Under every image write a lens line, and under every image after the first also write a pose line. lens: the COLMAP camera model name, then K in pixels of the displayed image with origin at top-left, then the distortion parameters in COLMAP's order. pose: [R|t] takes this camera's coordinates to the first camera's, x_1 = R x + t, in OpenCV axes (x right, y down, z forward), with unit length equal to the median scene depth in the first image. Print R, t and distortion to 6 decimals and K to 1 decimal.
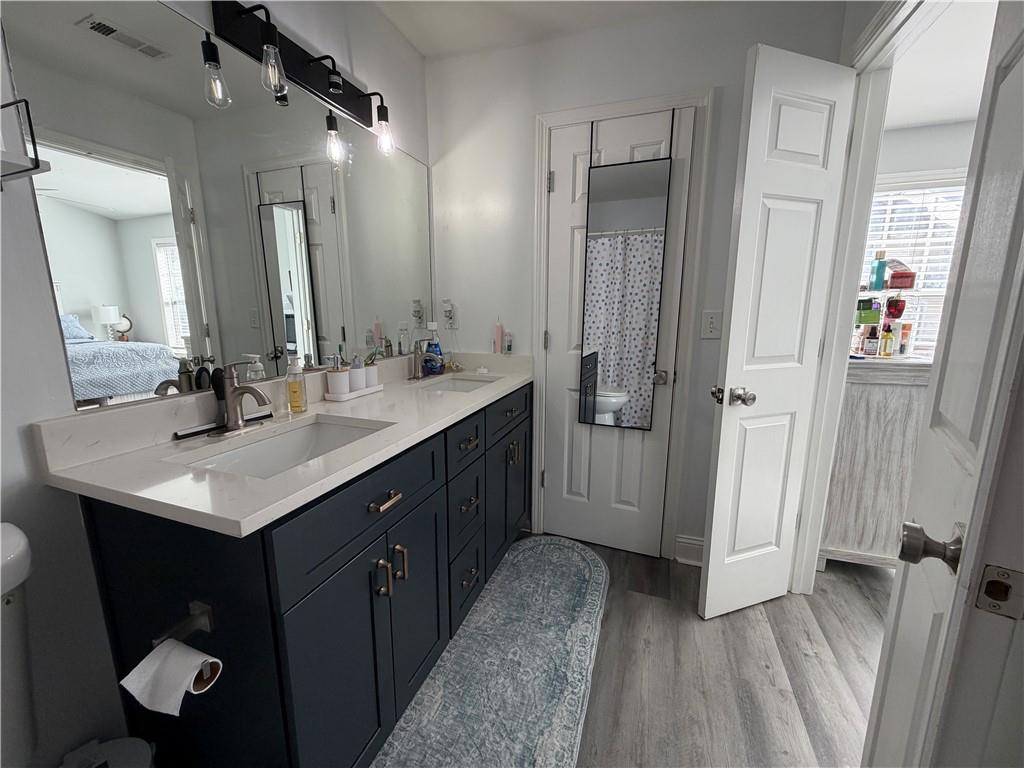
lens RADIAL K [[408.3, 0, 508.2], [0, 408.3, 382.0], [0, 0, 1]] dist [-0.001458, -0.000241]
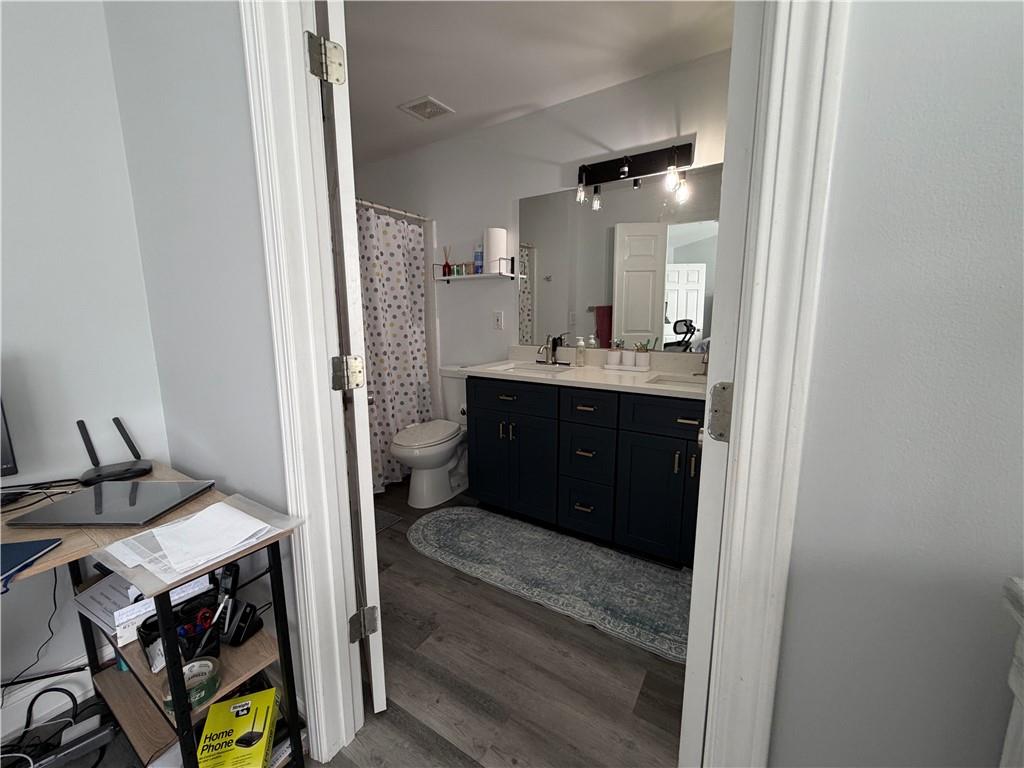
lens RADIAL K [[408.3, 0, 516.3], [0, 408.3, 387.2], [0, 0, 1]] dist [-0.001458, -0.000241]
pose [[-0.208531, 0.180720, -0.961174, 1.142126], [-0.175679, 0.959873, 0.218589, -0.158154], [0.962108, 0.214441, -0.168414, 0.884507]]
